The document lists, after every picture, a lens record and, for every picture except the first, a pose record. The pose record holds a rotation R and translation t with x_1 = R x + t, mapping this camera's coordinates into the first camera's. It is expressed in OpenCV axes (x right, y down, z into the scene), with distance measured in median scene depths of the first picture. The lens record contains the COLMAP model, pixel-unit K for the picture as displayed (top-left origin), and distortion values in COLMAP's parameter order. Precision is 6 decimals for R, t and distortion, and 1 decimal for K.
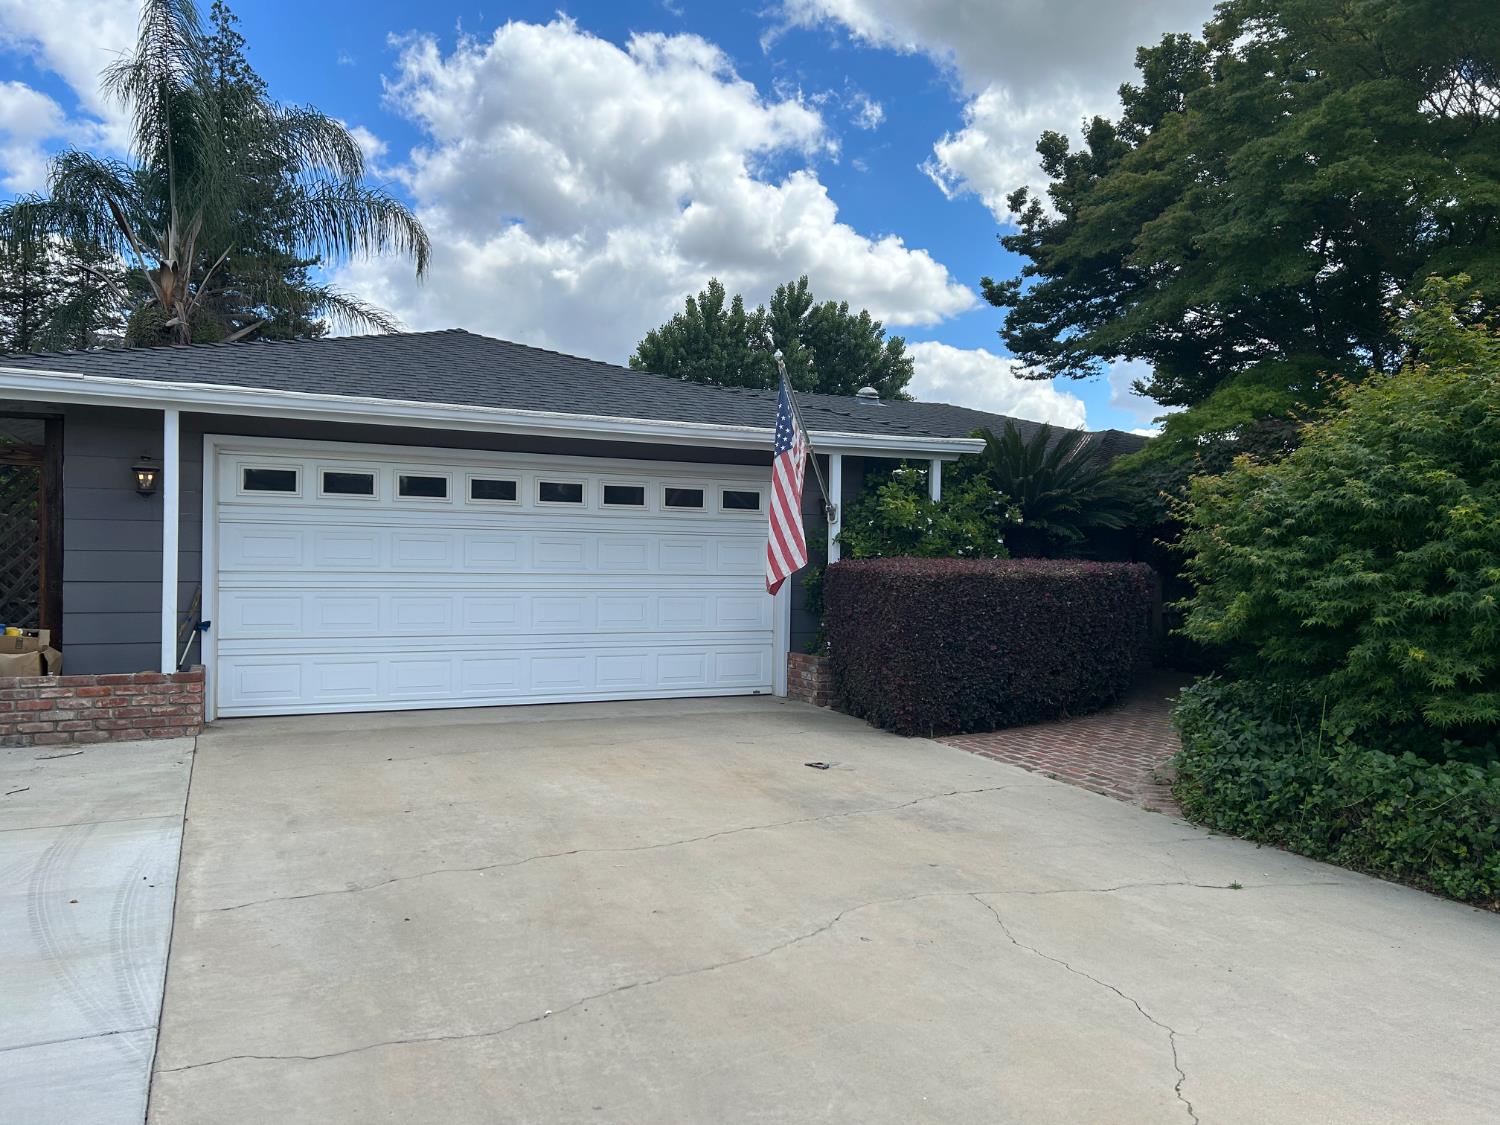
lens RADIAL K [[1083.0, 0, 750.0], [0, 1083.0, 562.5], [0, 0, 1]] dist [0.049803, -0.062866]
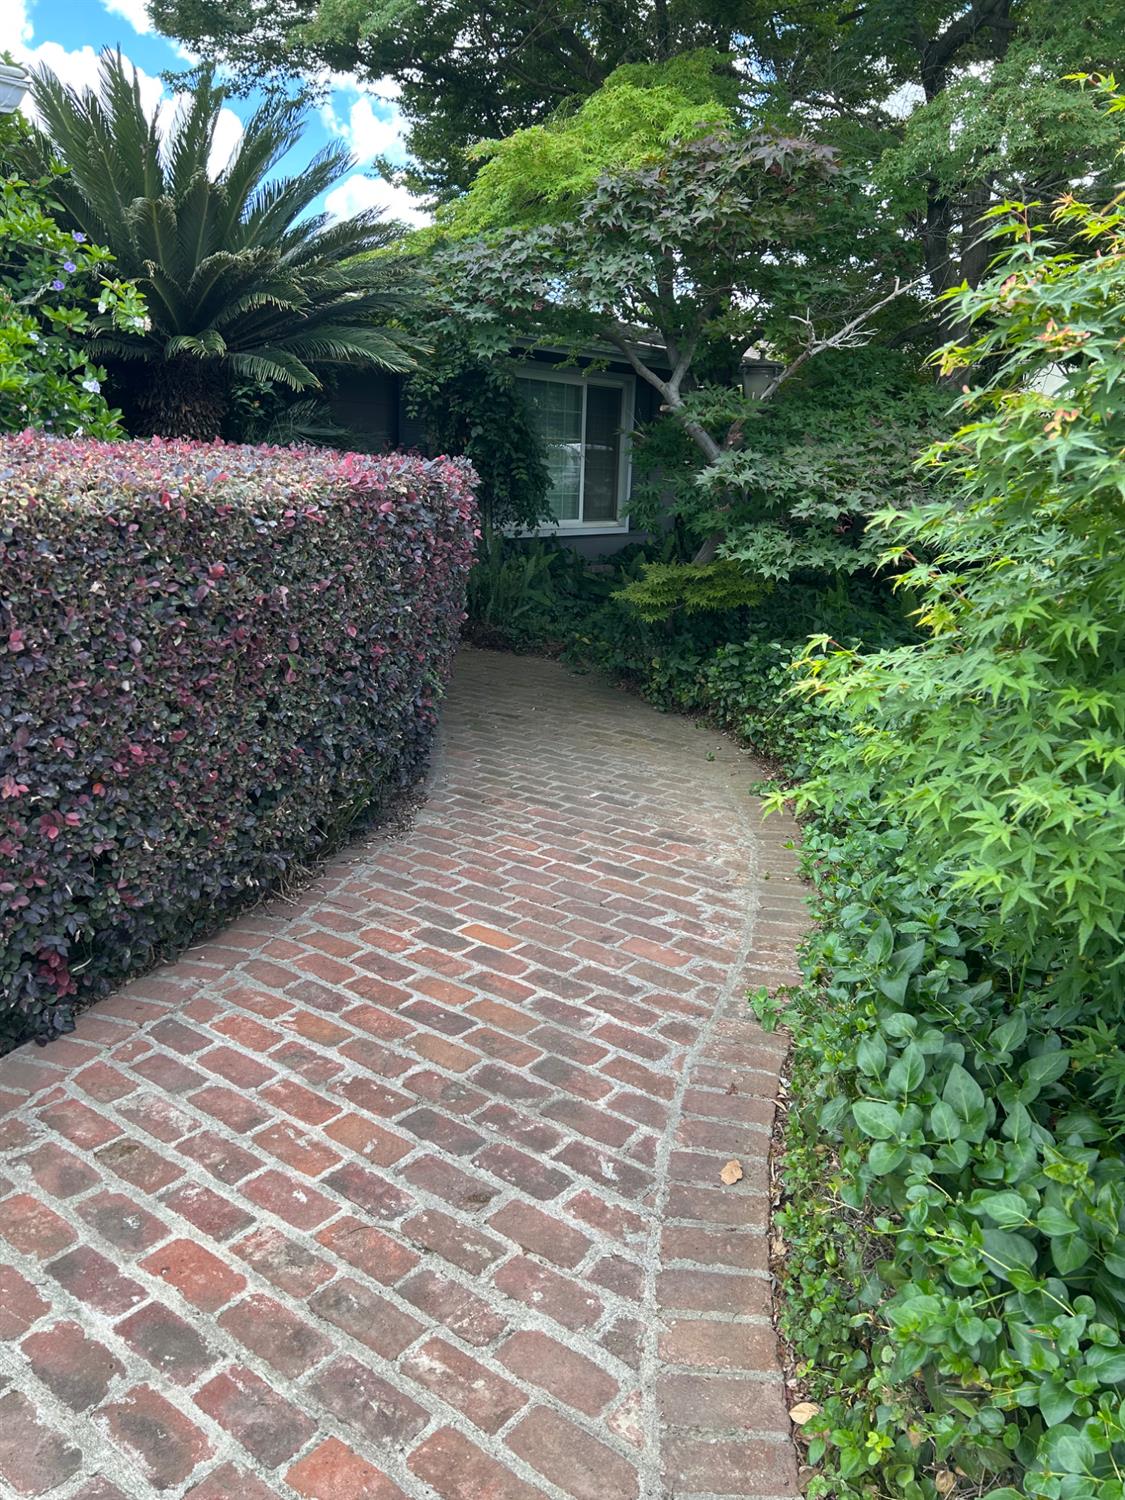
lens RADIAL K [[1083.0, 0, 562.5], [0, 1083.0, 750.0], [0, 0, 1]] dist [0.049803, -0.062866]
pose [[0.865932, -0.113220, 0.487179, 0.179576], [-0.018360, 0.966190, 0.257176, 0.000408], [-0.499825, -0.231641, 0.834576, 0.609204]]
